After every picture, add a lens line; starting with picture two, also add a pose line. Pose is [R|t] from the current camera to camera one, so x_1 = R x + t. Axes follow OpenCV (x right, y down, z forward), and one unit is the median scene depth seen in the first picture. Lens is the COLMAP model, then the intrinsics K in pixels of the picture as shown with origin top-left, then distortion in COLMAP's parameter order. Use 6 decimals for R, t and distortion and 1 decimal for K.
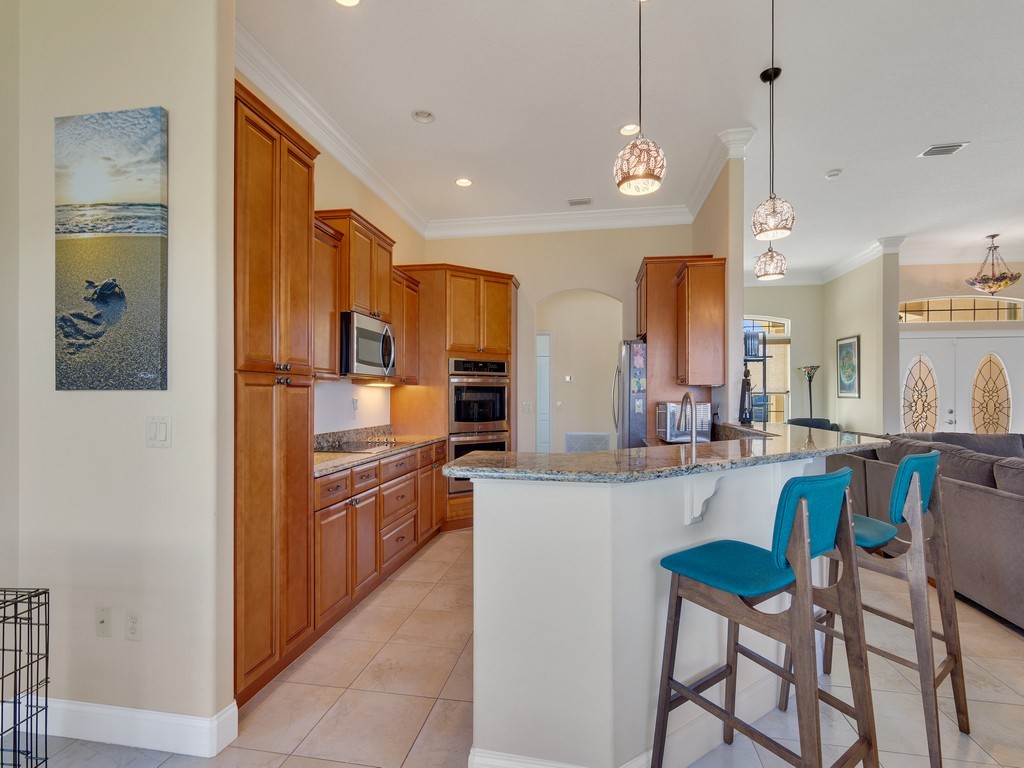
lens RADIAL K [[498.1, 0, 510.7], [0, 498.1, 390.8], [0, 0, 1]] dist [-0.000393, 0.002168]
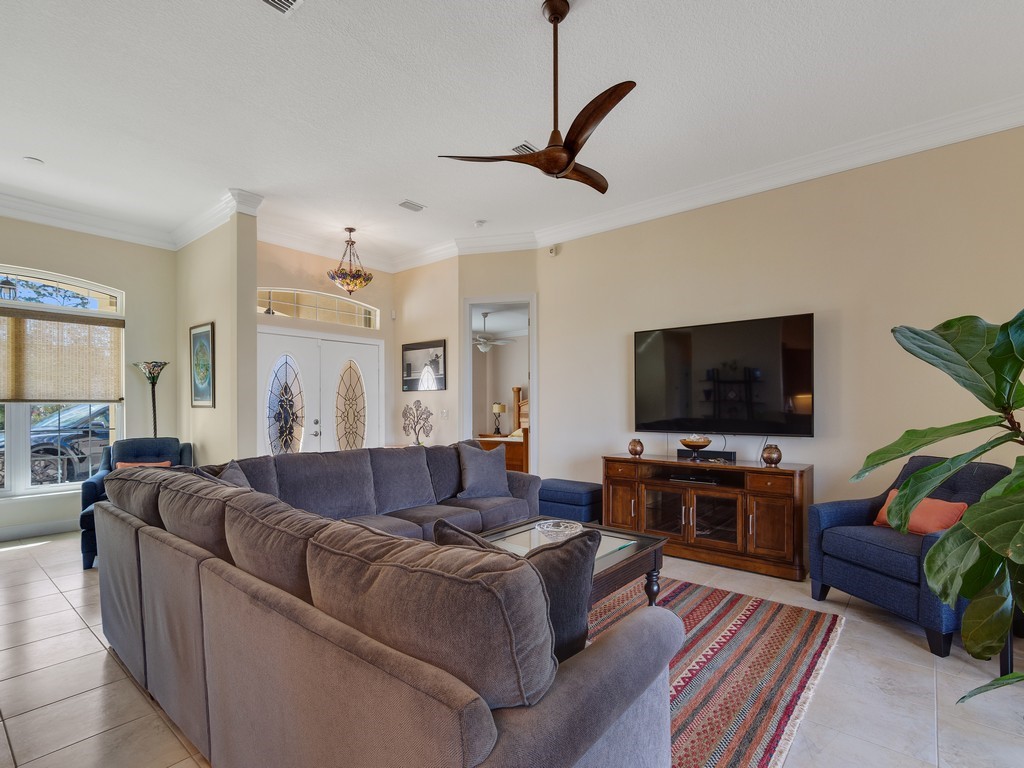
lens RADIAL K [[498.1, 0, 501.0], [0, 498.1, 408.2], [0, 0, 1]] dist [-0.000393, 0.002168]
pose [[0.511406, -0.008901, 0.859293, 0.294683], [-0.001055, 0.999939, 0.010986, 0.007223], [-0.859338, -0.006525, 0.511366, 0.270037]]
